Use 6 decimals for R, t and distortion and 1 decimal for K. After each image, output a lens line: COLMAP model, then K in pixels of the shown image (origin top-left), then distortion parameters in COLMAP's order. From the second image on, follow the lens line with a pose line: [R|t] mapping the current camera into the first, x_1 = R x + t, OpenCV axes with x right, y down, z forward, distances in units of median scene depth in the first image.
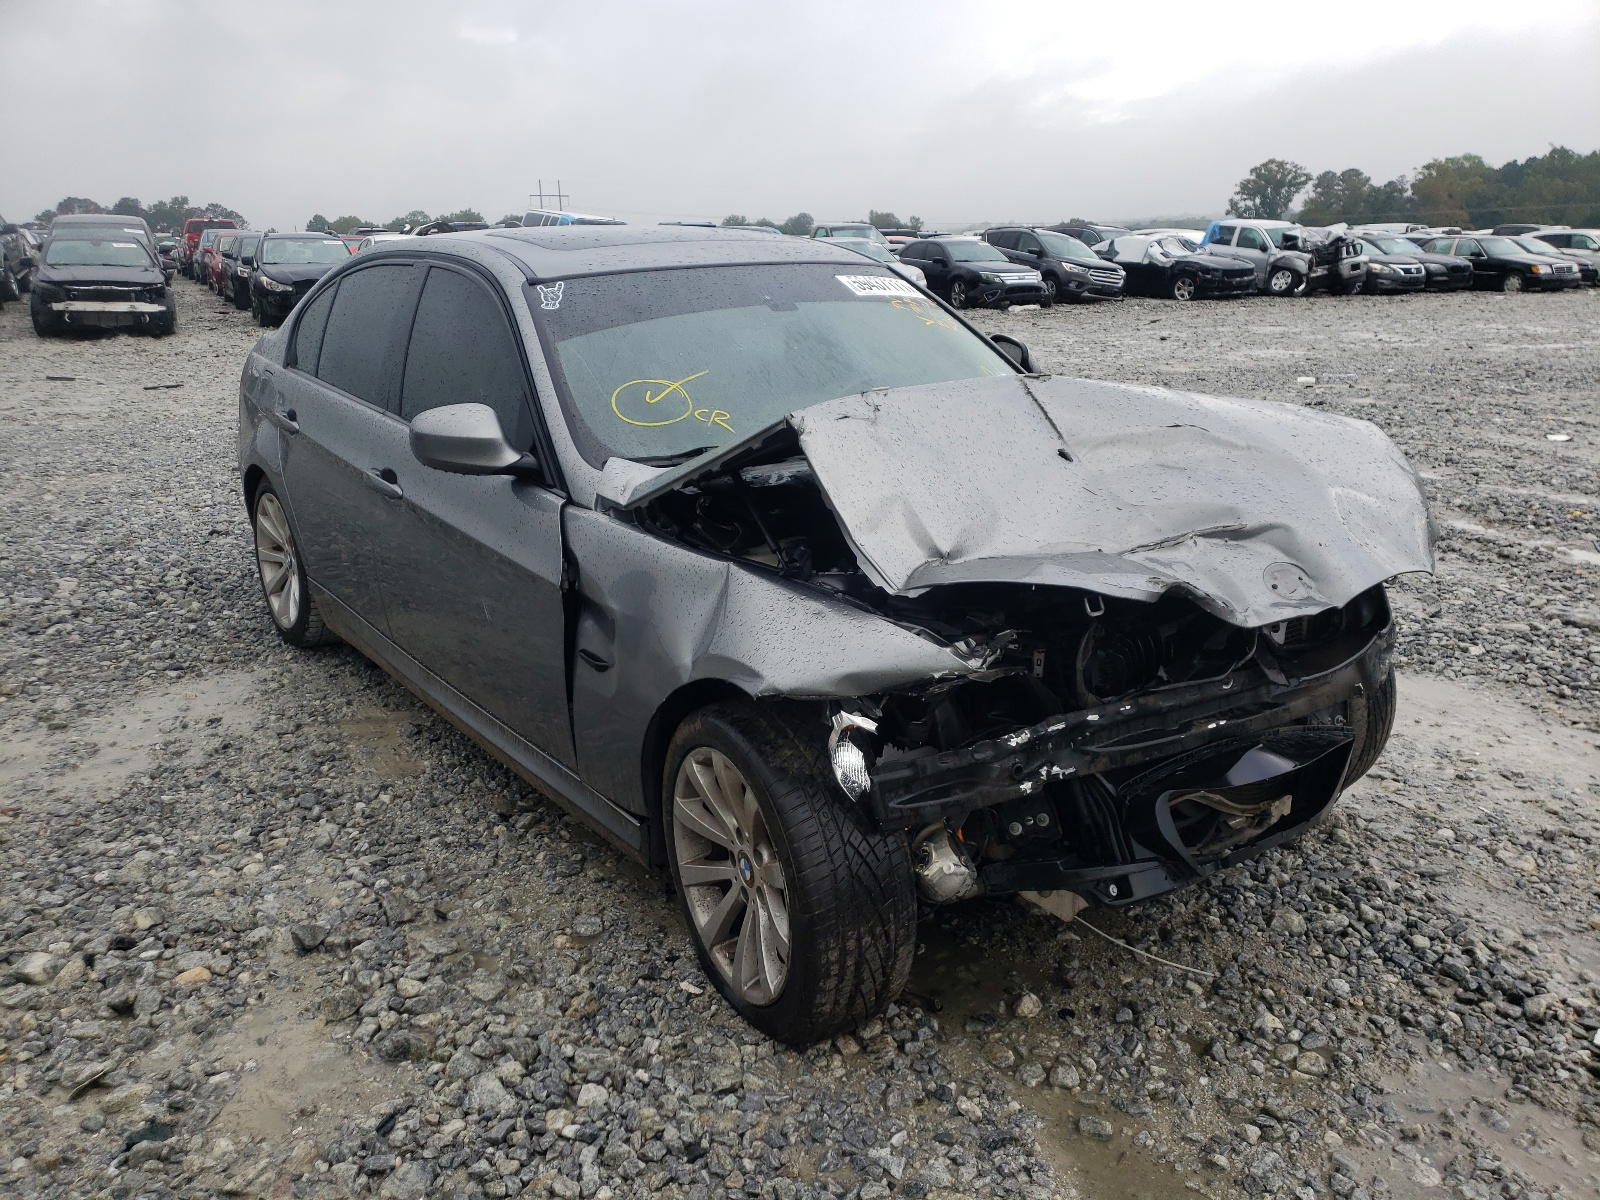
lens RADIAL K [[1230.8, 0, 800.0], [0, 1230.8, 600.0], [0, 0, 1]] dist [0.002693, -0.004011]
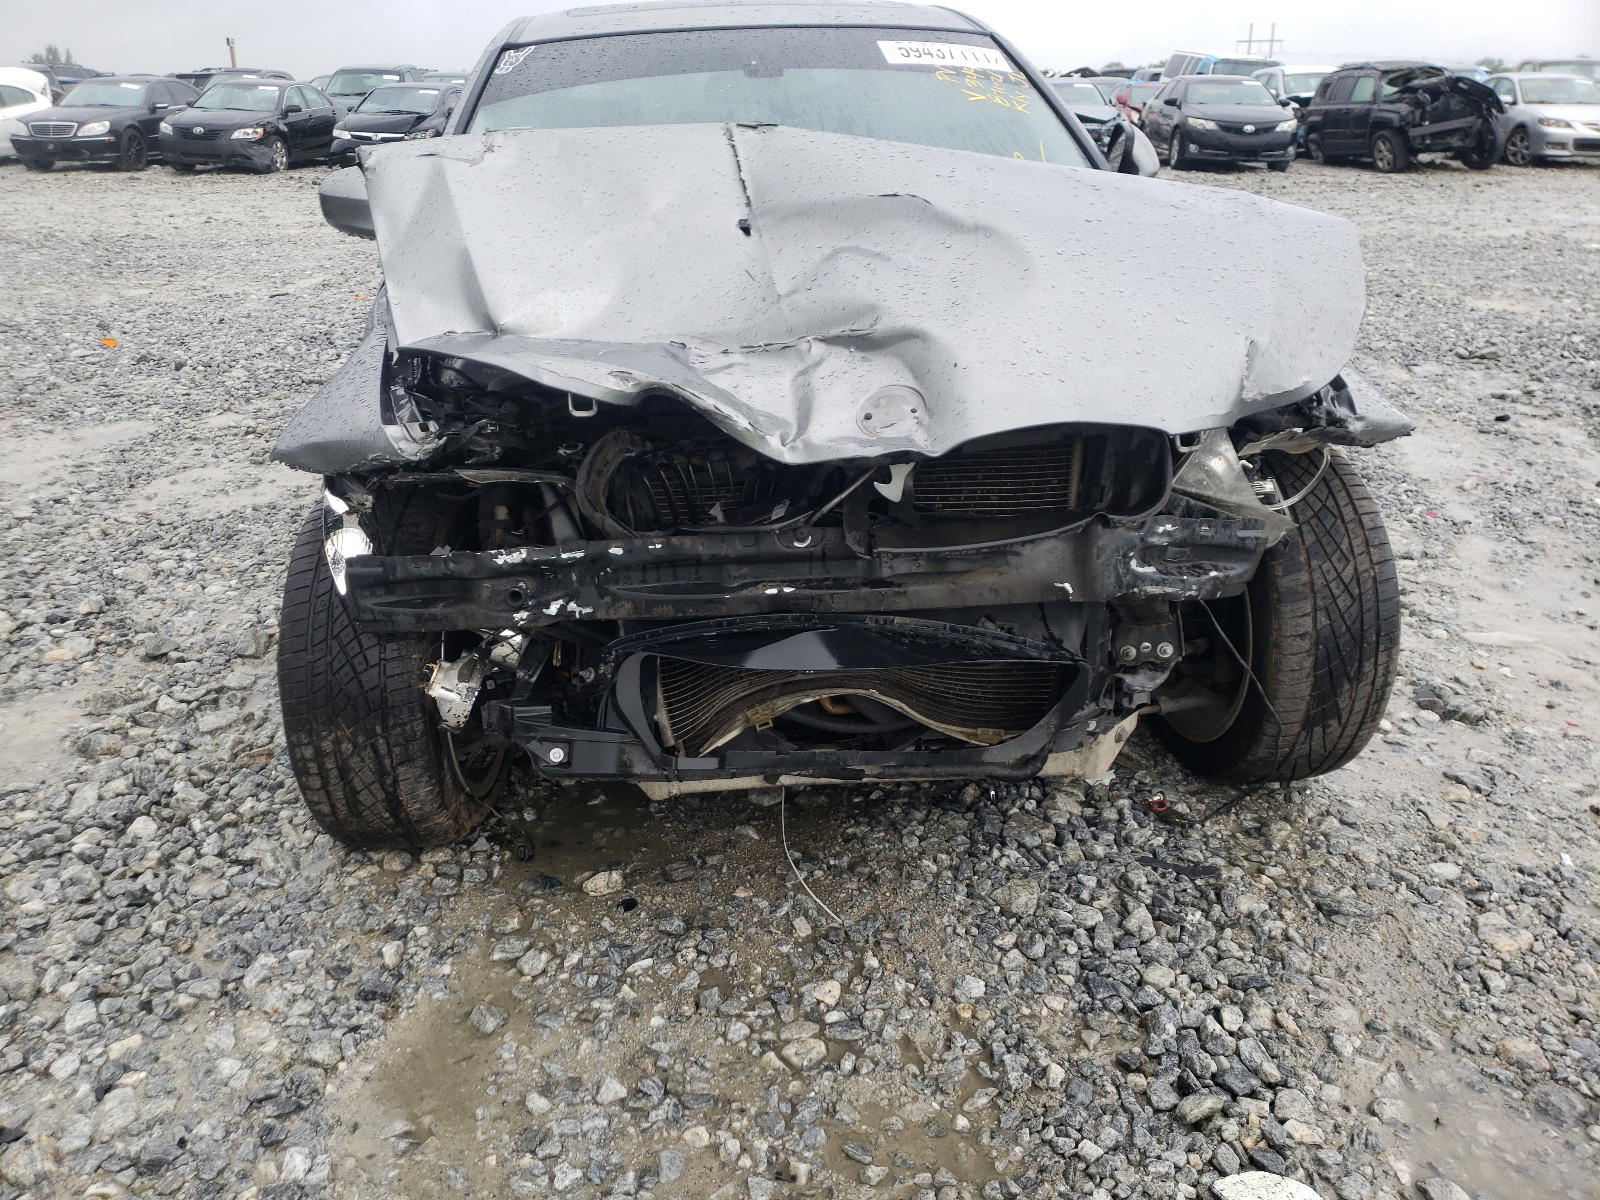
lens RADIAL K [[1230.8, 0, 800.0], [0, 1230.8, 600.0], [0, 0, 1]] dist [0.002693, -0.004011]
pose [[0.869796, 0.184310, -0.457695, 0.709650], [-0.134786, 0.981087, 0.138932, -0.000070], [0.474645, -0.059151, 0.878188, 0.354291]]
